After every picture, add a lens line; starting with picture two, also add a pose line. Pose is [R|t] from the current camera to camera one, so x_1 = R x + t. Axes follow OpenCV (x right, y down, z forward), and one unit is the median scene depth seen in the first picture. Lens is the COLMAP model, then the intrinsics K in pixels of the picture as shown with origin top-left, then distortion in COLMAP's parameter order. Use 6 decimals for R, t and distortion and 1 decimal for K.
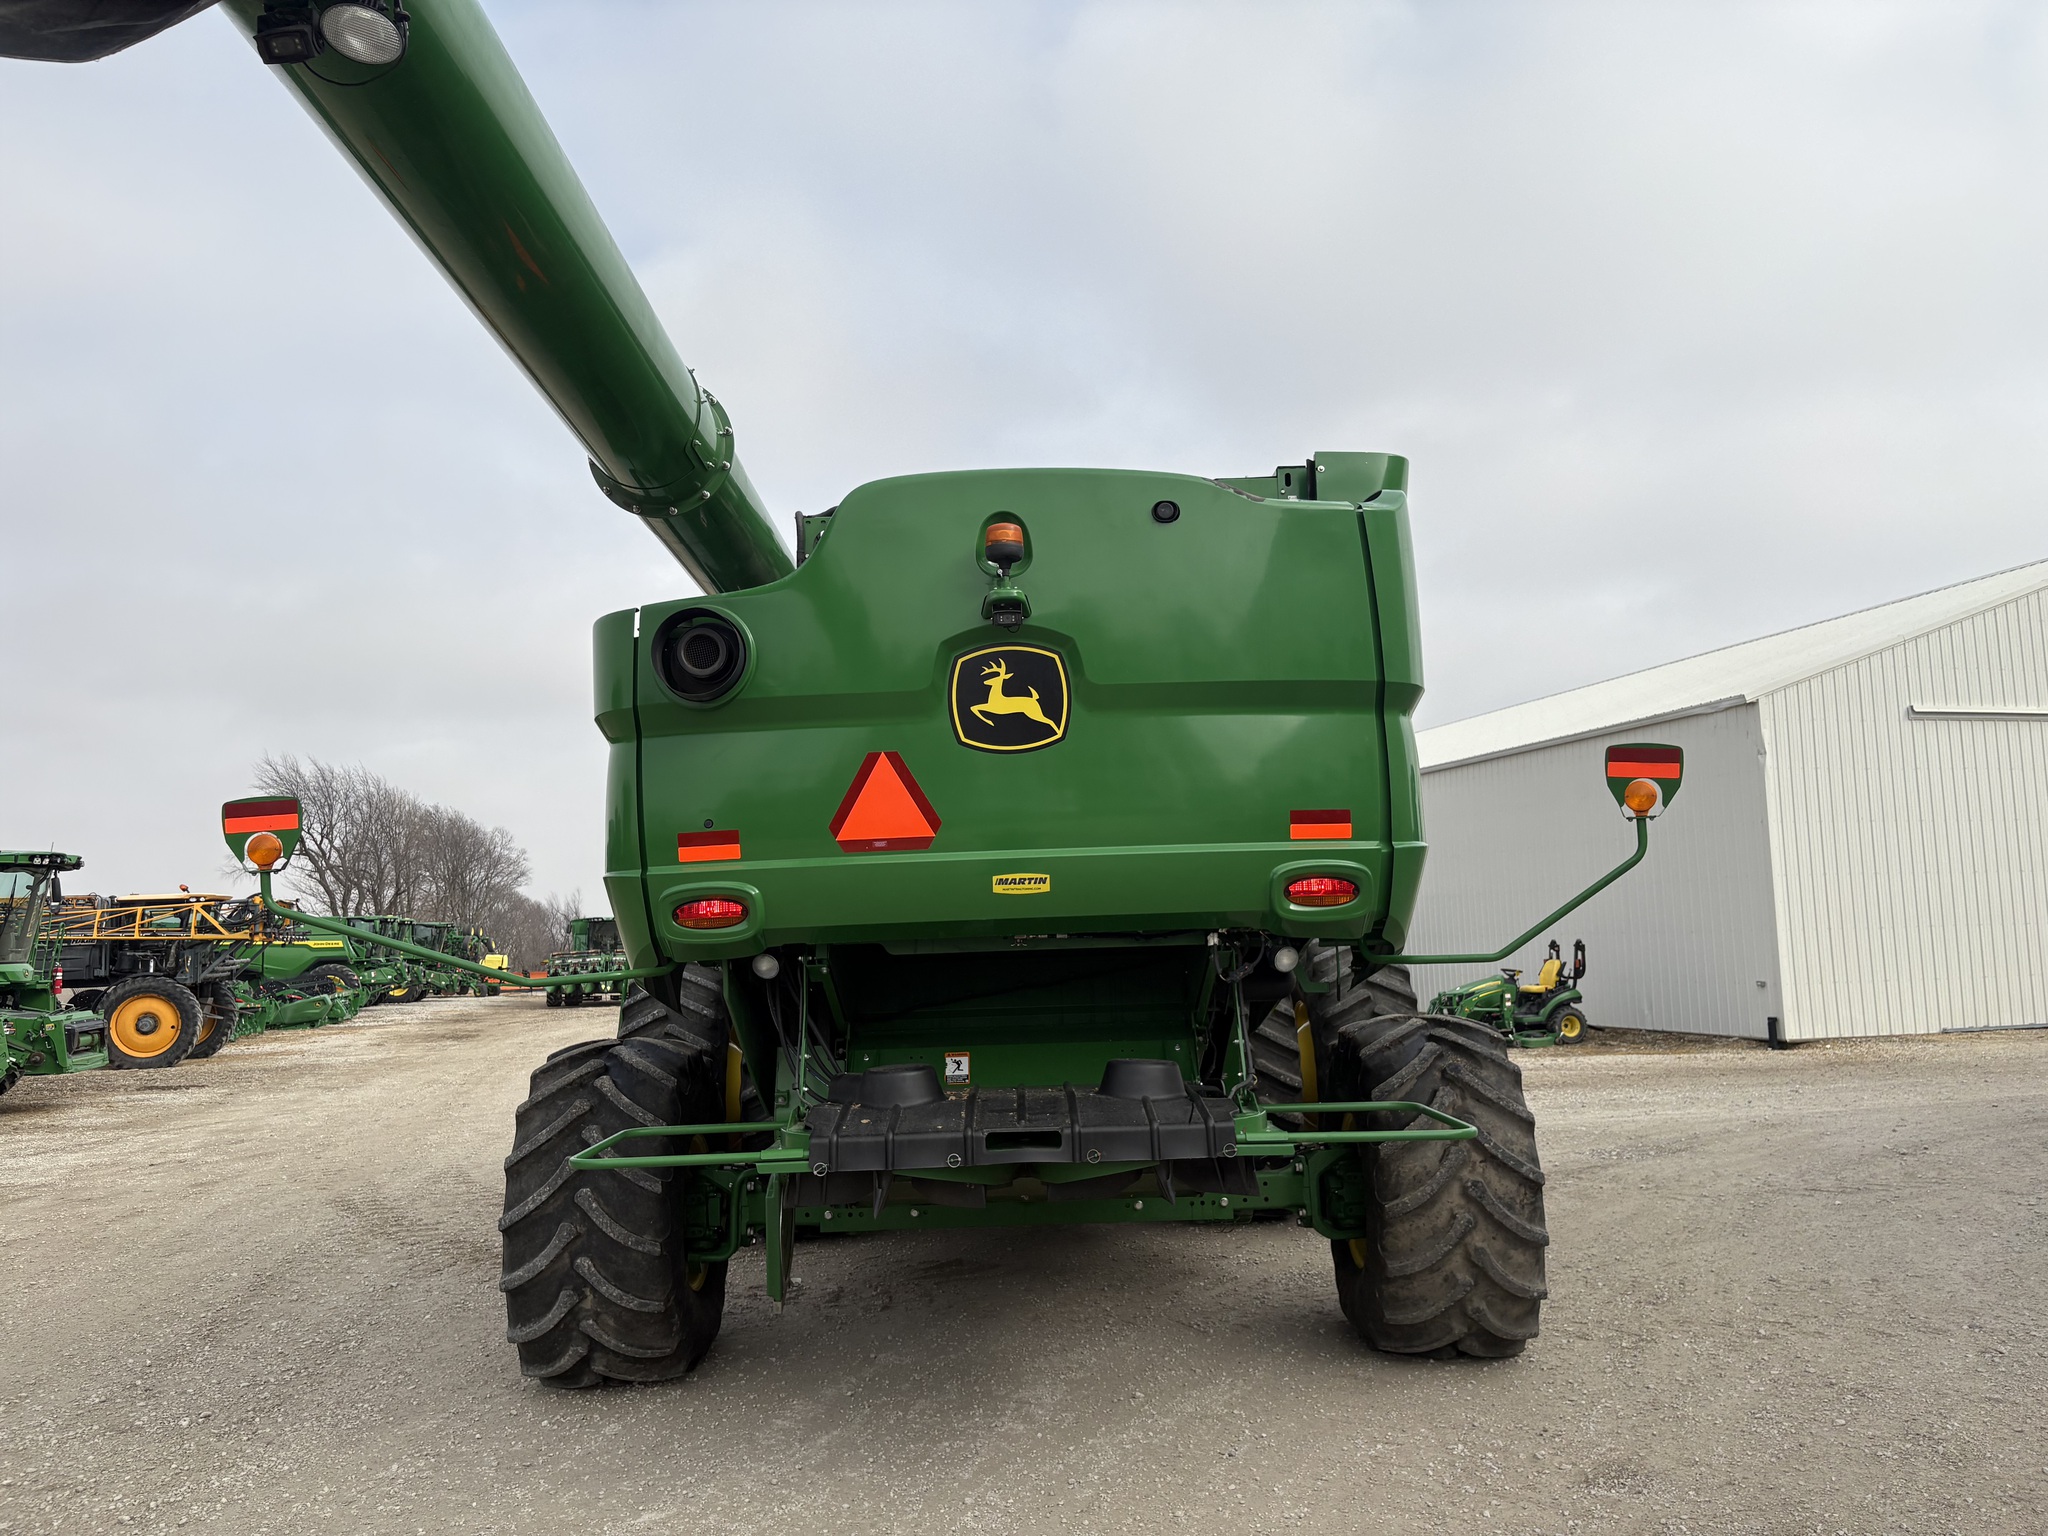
lens RADIAL K [[1556.4, 0, 1027.0], [0, 1556.4, 758.4], [0, 0, 1]] dist [0.044472, -0.047995]
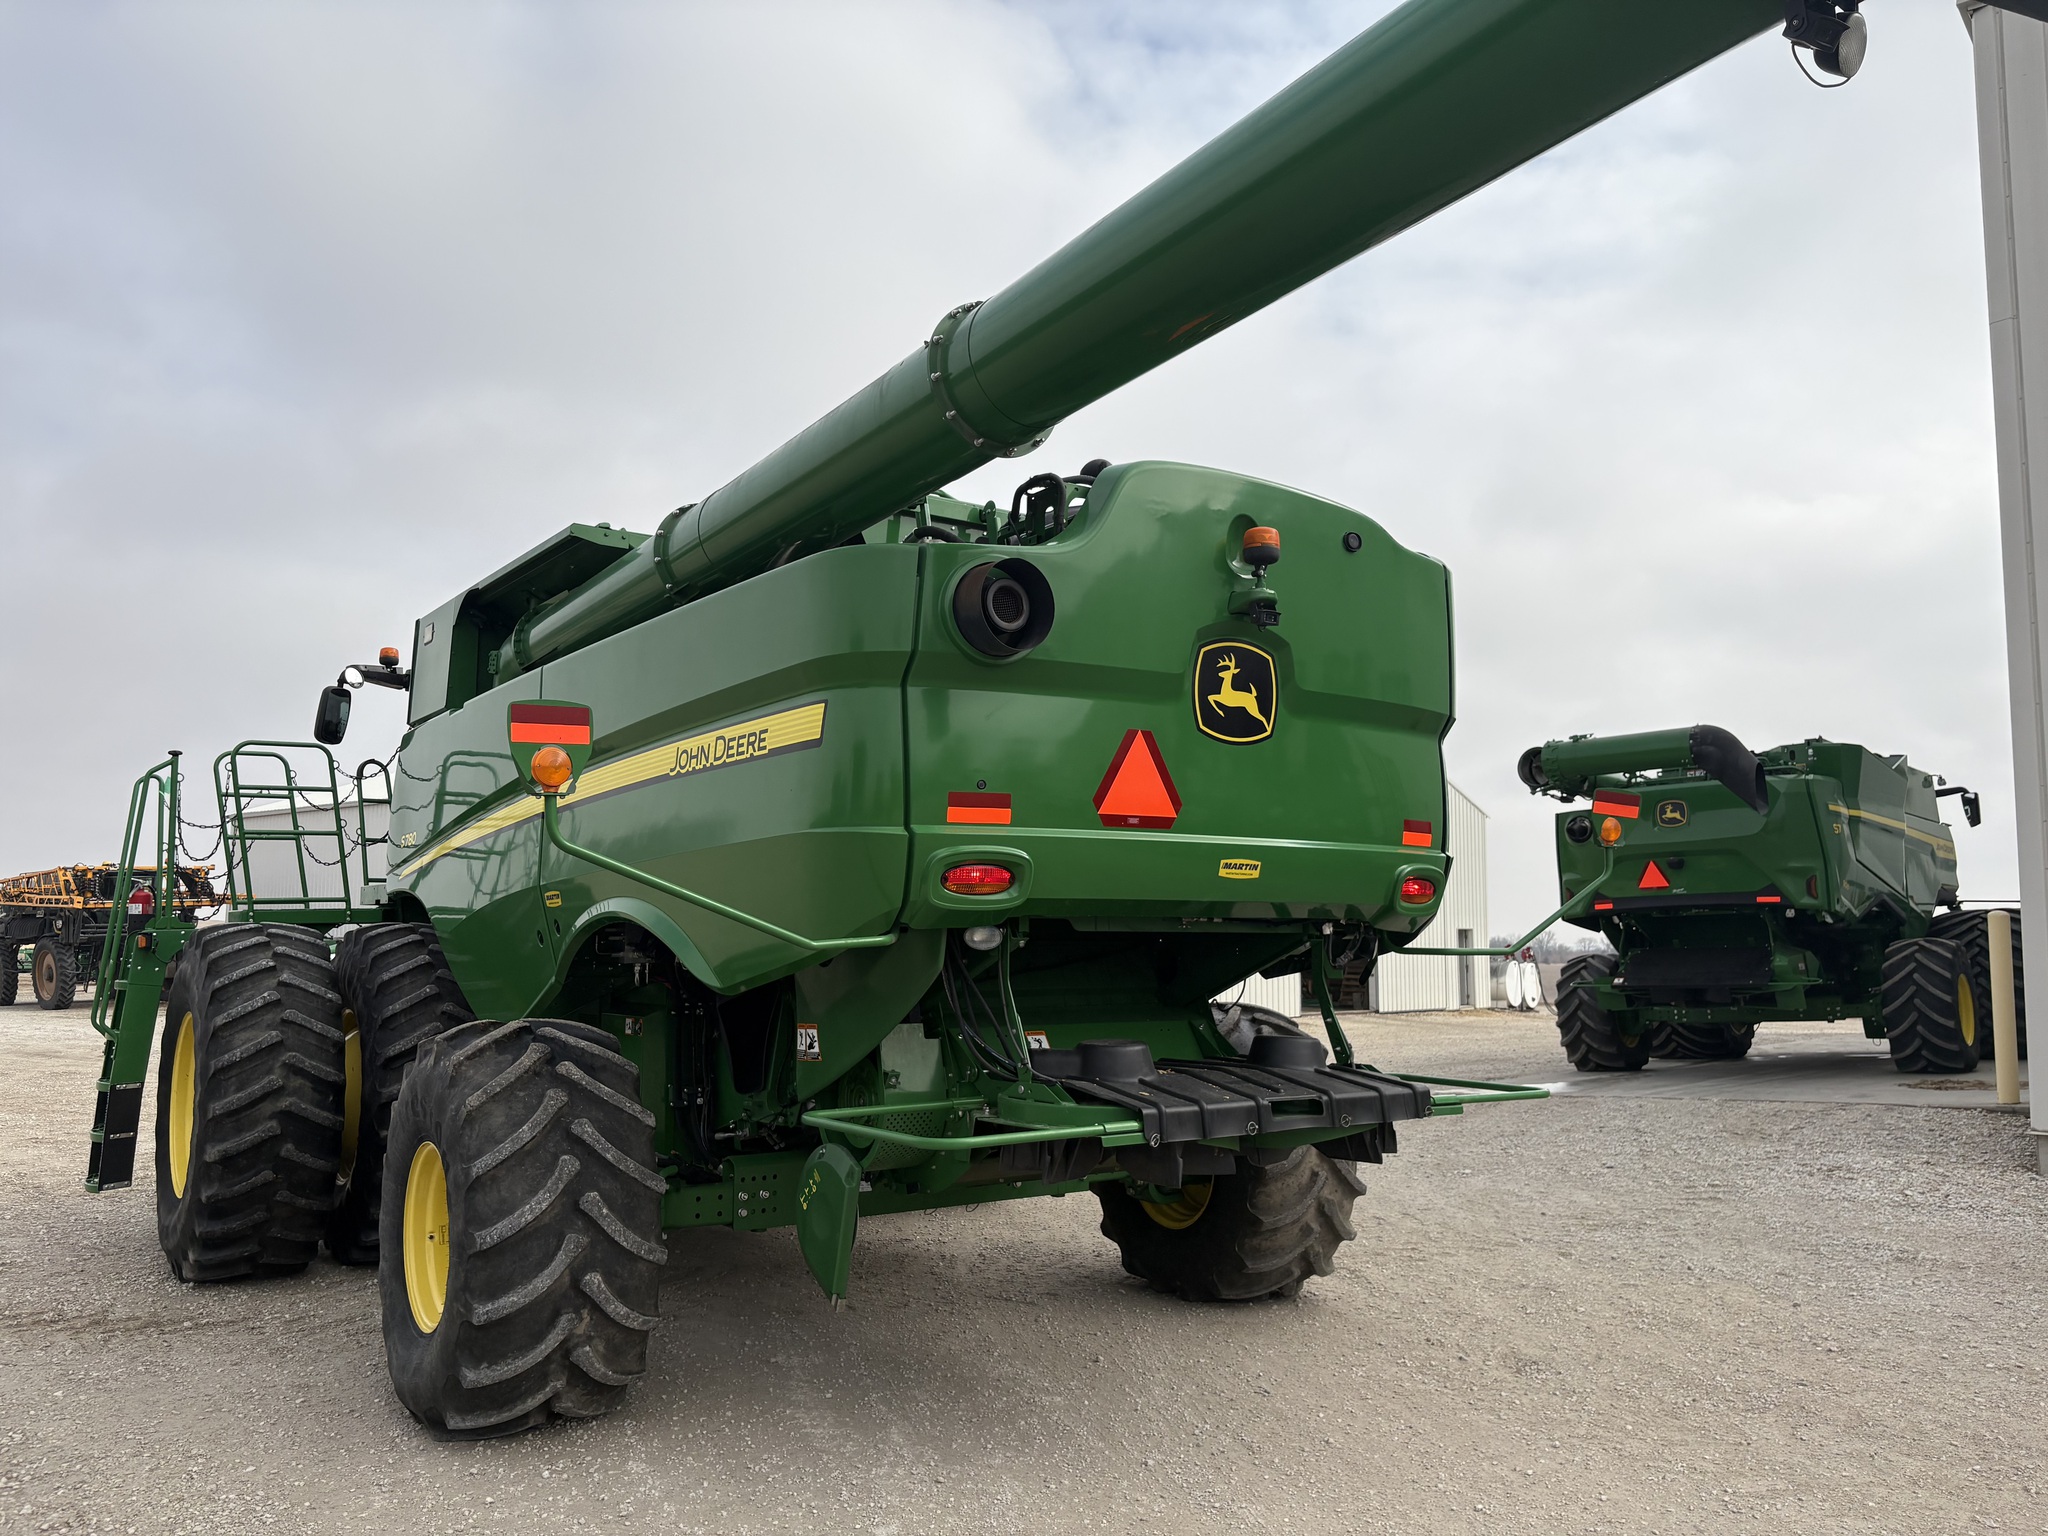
lens RADIAL K [[1568.3, 0, 1020.4], [0, 1568.3, 766.4], [0, 0, 1]] dist [0.028854, -0.001866]
pose [[0.819637, 0.096552, 0.564688, -0.586447], [-0.098123, 0.994790, -0.027668, 0.044500], [-0.564417, -0.032731, 0.824841, 0.166715]]
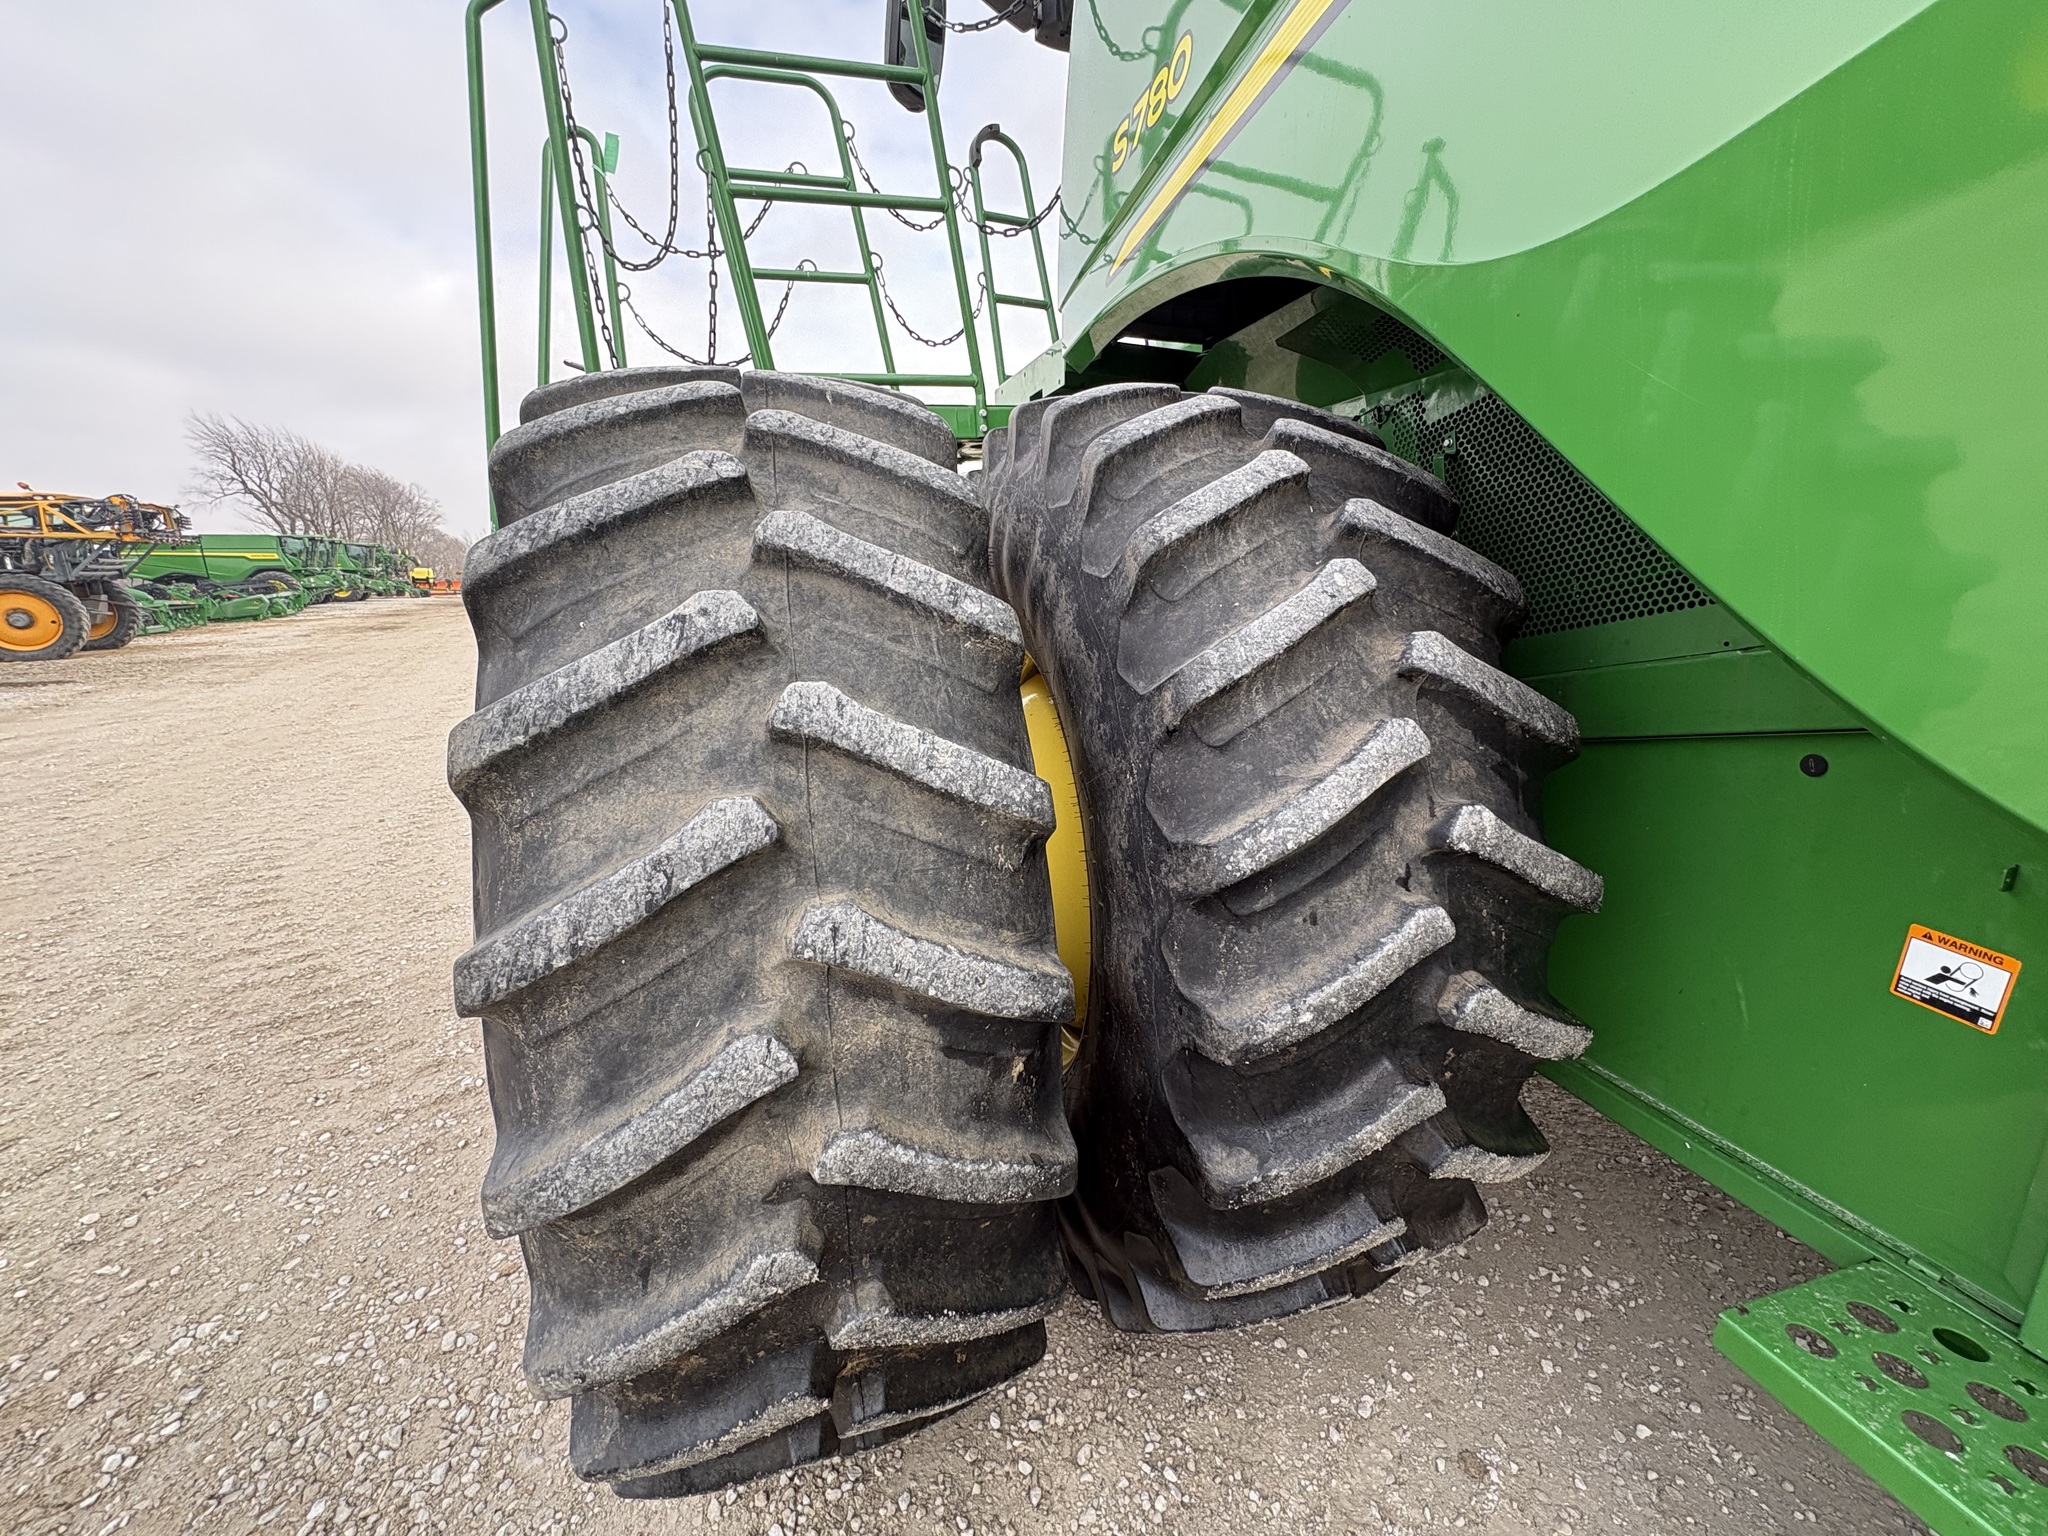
lens RADIAL K [[812.8, 0, 1026.2], [0, 812.8, 768.9], [0, 0, 1]] dist [-0.001188, 0.000327]
pose [[0.958228, -0.056299, 0.280410, -0.343328], [-0.044891, 0.938676, 0.341866, 0.222309], [-0.282461, -0.340173, 0.896938, 1.365188]]
